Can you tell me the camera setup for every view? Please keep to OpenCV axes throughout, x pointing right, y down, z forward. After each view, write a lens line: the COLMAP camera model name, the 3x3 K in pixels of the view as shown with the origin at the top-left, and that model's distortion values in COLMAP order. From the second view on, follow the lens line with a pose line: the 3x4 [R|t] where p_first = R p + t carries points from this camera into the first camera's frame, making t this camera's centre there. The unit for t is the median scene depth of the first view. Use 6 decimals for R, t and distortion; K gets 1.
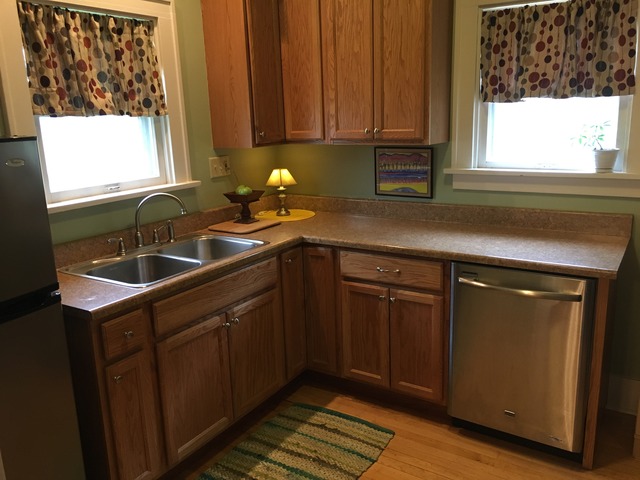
lens RADIAL K [[546.6, 0, 322.9], [0, 546.6, 239.3], [0, 0, 1]] dist [0.086659, -0.119373]
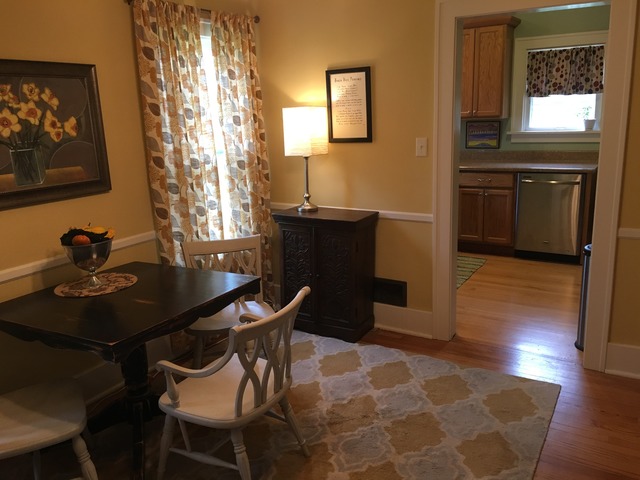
lens RADIAL K [[546.6, 0, 322.9], [0, 546.6, 239.3], [0, 0, 1]] dist [0.086659, -0.119373]
pose [[0.999678, -0.010506, 0.023115, -0.534928], [0.010398, 0.999934, 0.004811, 0.262651], [-0.023164, -0.004569, 0.999721, -1.042354]]
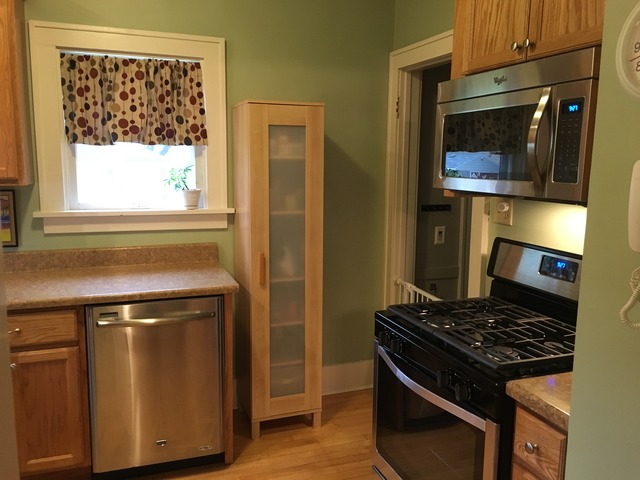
lens RADIAL K [[546.6, 0, 322.9], [0, 546.6, 239.3], [0, 0, 1]] dist [0.086659, -0.119373]
pose [[0.603151, -0.078036, 0.793800, -0.250832], [0.152182, 0.988180, -0.018487, 0.005840], [-0.782975, 0.131953, 0.607897, 0.083200]]
